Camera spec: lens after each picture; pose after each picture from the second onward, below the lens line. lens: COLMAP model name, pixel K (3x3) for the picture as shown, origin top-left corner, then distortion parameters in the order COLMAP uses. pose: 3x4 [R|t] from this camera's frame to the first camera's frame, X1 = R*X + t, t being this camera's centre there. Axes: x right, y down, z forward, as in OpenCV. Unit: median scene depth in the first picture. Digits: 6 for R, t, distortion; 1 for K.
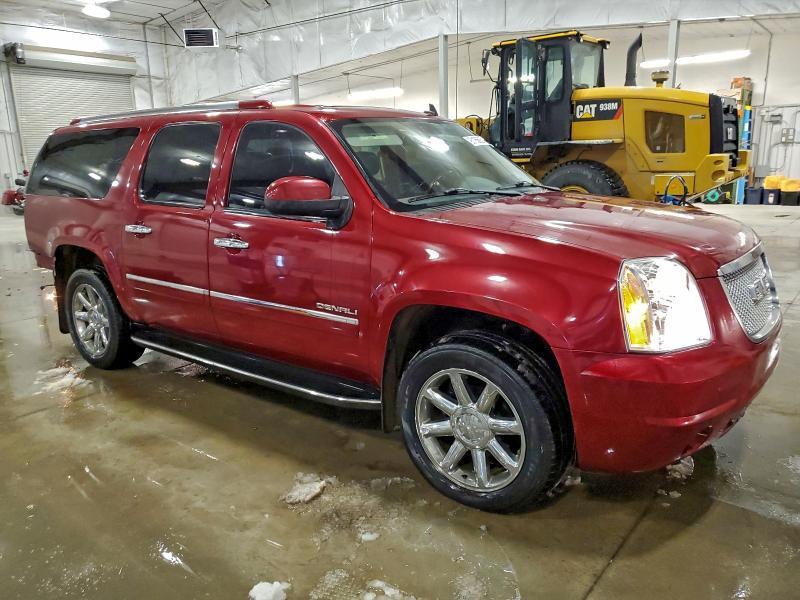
lens RADIAL K [[628.4, 0, 396.4], [0, 628.4, 300.5], [0, 0, 1]] dist [0.026231, -0.003642]
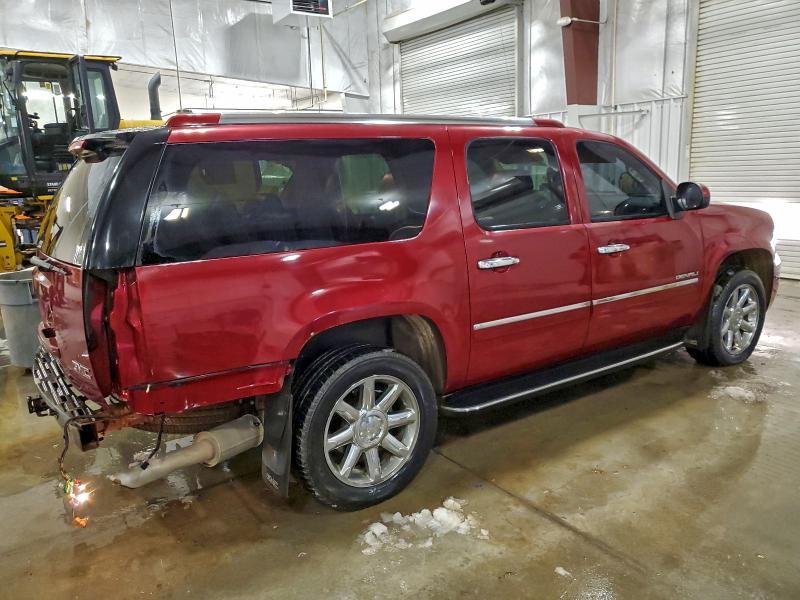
lens RADIAL K [[628.4, 0, 396.4], [0, 628.4, 300.5], [0, 0, 1]] dist [0.026231, -0.003642]
pose [[0.275669, -0.189590, 0.942371, -1.318252], [0.231282, 0.964639, 0.126414, -0.213615], [-0.933014, 0.183105, 0.309770, 0.960537]]
